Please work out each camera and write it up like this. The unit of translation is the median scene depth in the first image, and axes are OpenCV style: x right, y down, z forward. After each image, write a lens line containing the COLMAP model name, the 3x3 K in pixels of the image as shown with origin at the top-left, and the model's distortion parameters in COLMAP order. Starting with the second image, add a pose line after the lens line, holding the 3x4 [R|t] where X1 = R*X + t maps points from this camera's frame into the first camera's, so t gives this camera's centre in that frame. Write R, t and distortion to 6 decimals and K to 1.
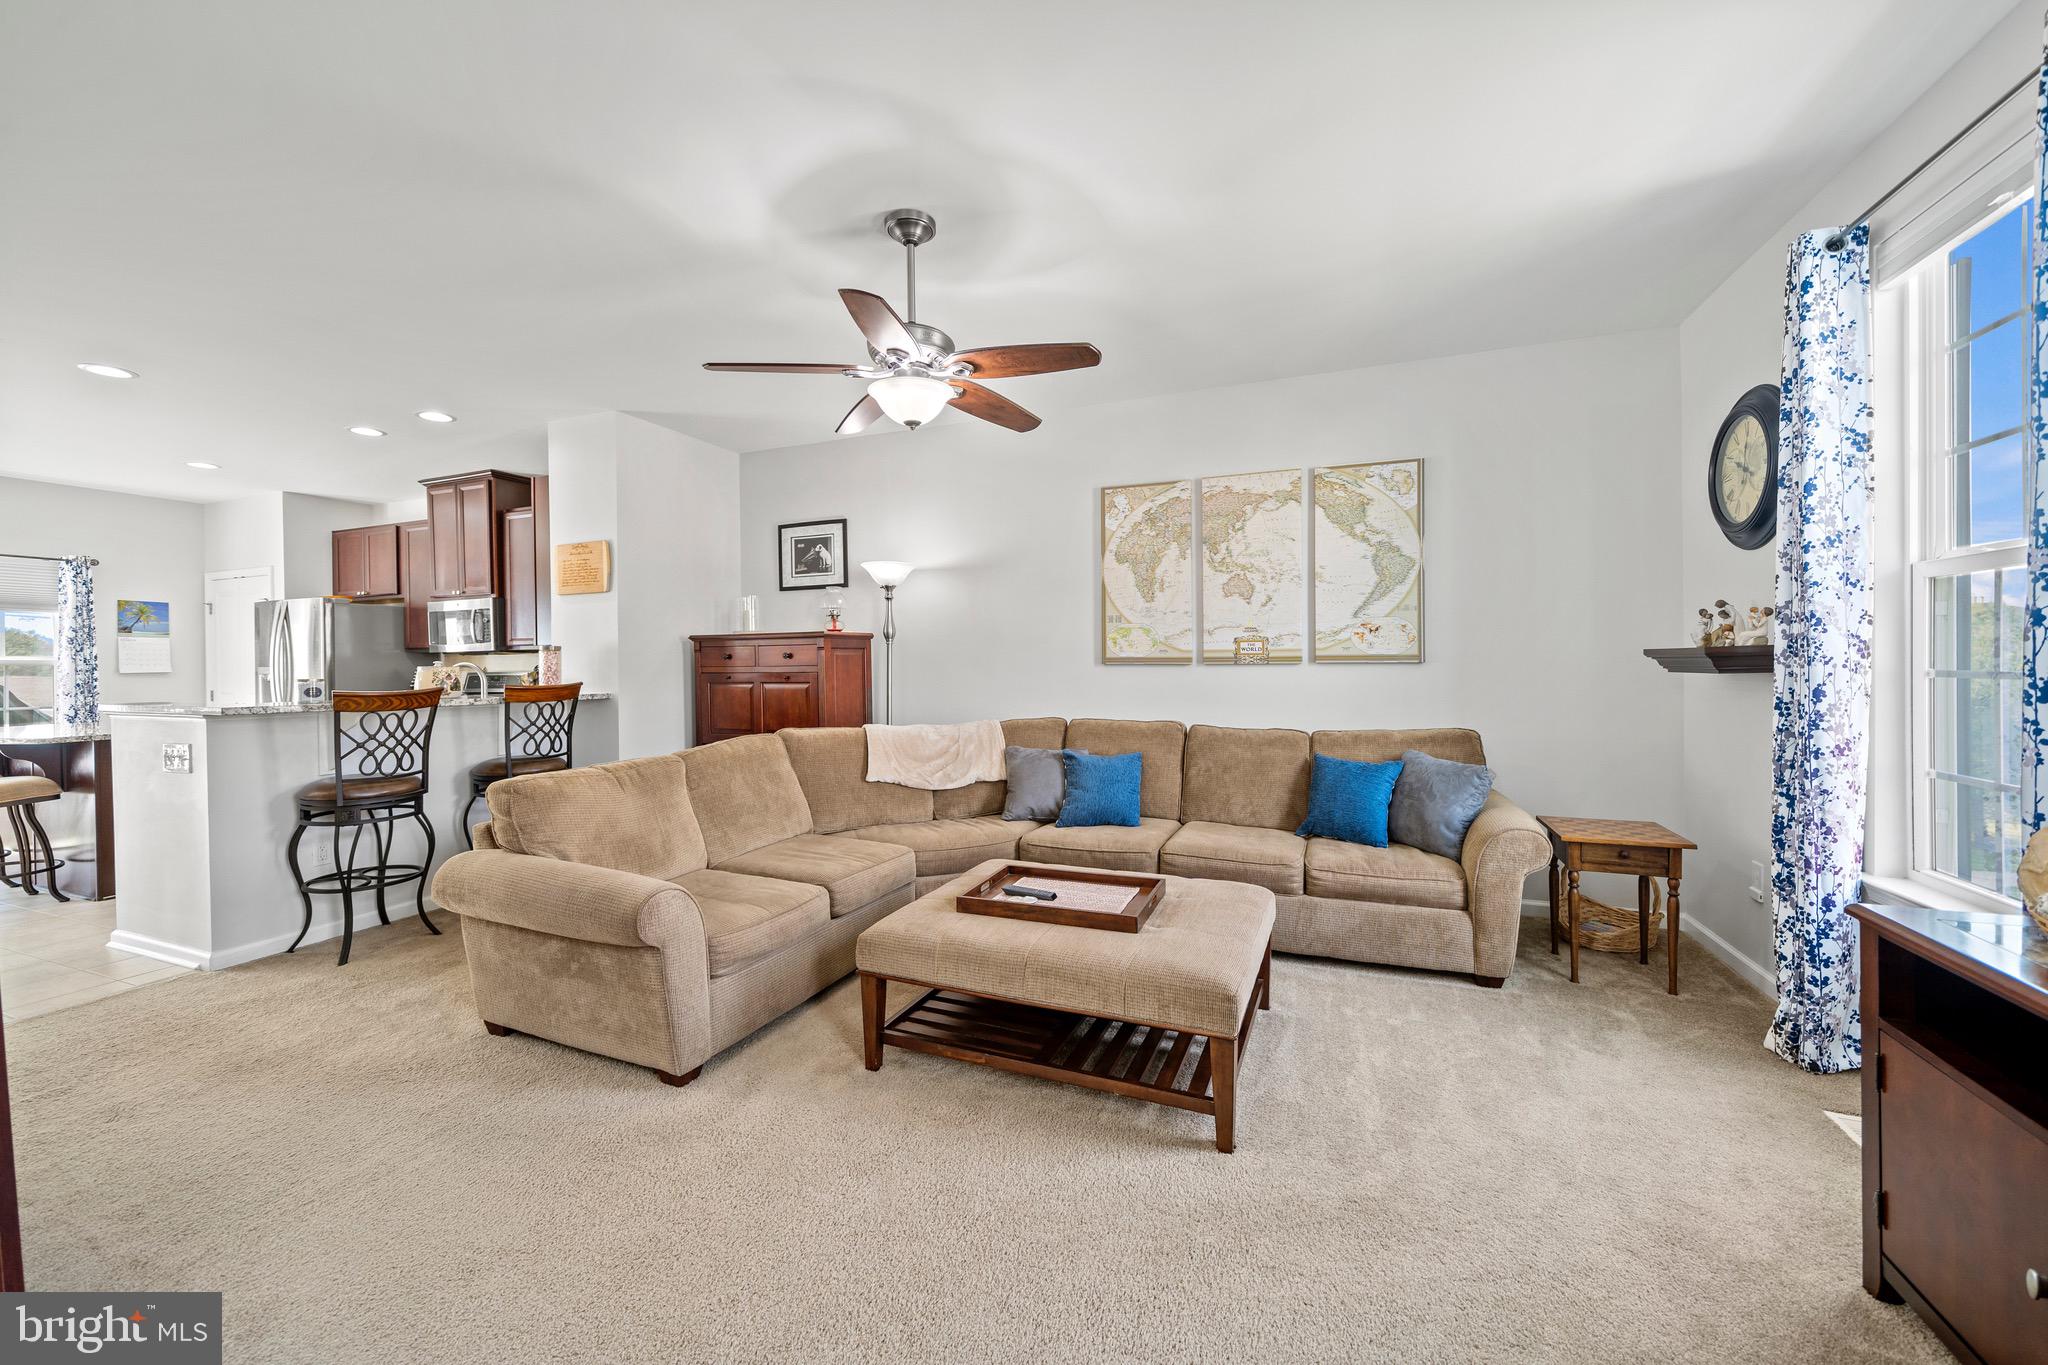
lens RADIAL K [[774.0, 0, 1025.4], [0, 774.0, 667.1], [0, 0, 1]] dist [-0.002777, -0.000280]
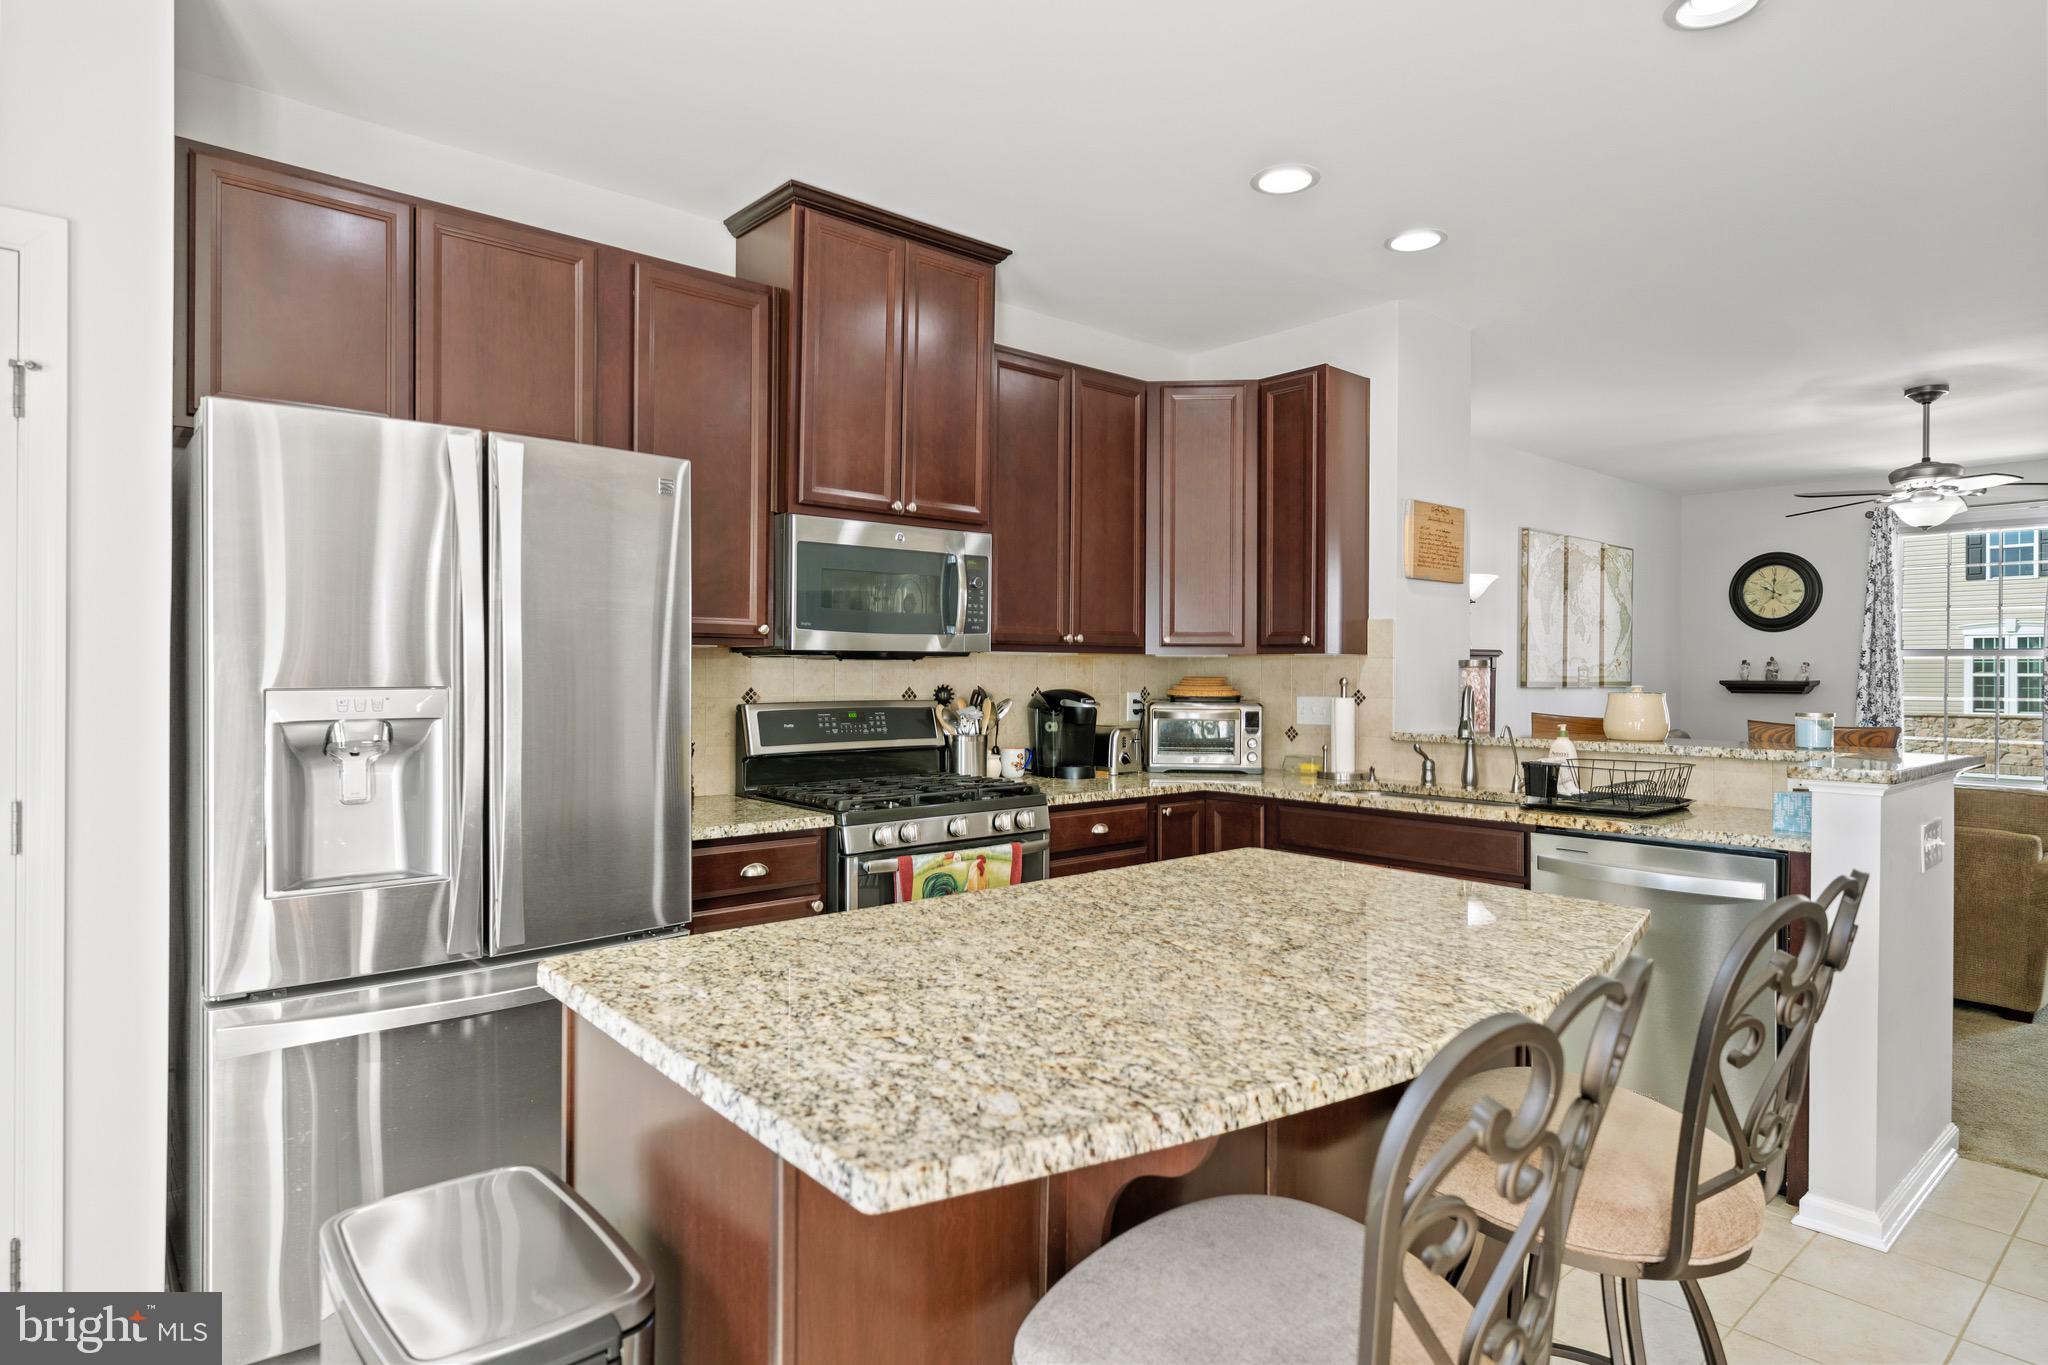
lens RADIAL K [[1113.7, 0, 1015.5], [0, 1113.7, 665.5], [0, 0, 1]] dist [0.001007, 0.000465]
pose [[0.467878, 0.016819, 0.883633, -1.764593], [-0.005711, 0.999856, -0.016008, -0.005883], [-0.883775, 0.002443, 0.467907, 0.963906]]
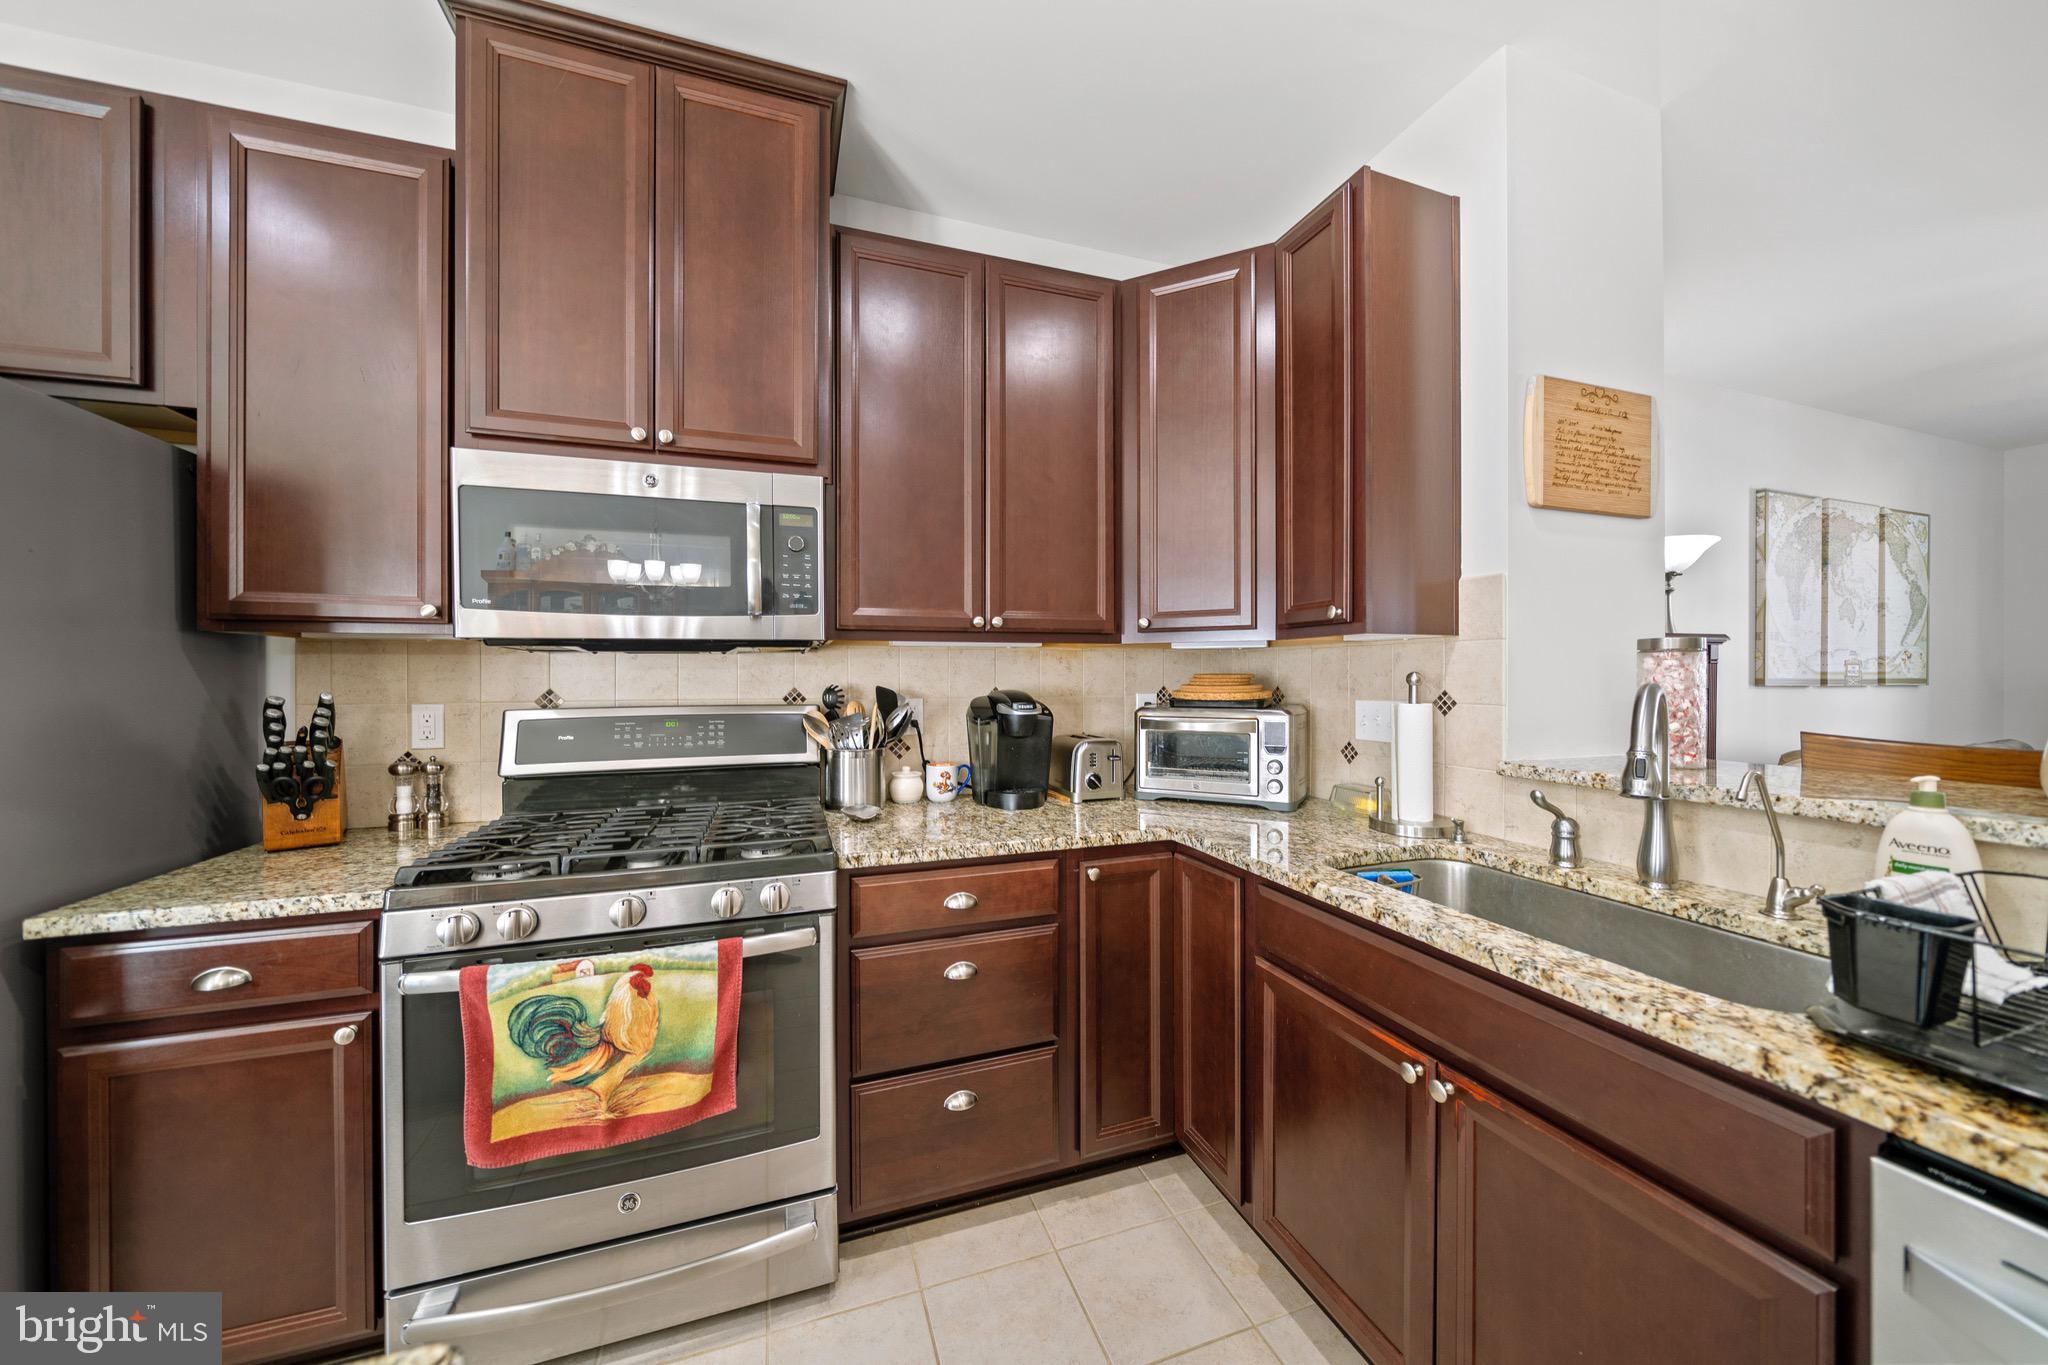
lens RADIAL K [[701.9, 0, 1024.5], [0, 701.9, 675.2], [0, 0, 1]] dist [-0.003922, -0.000184]
pose [[0.755914, 0.008896, 0.654610, -1.150231], [-0.002264, 0.999937, -0.010975, -0.005945], [-0.654667, 0.006814, 0.755887, 1.016004]]
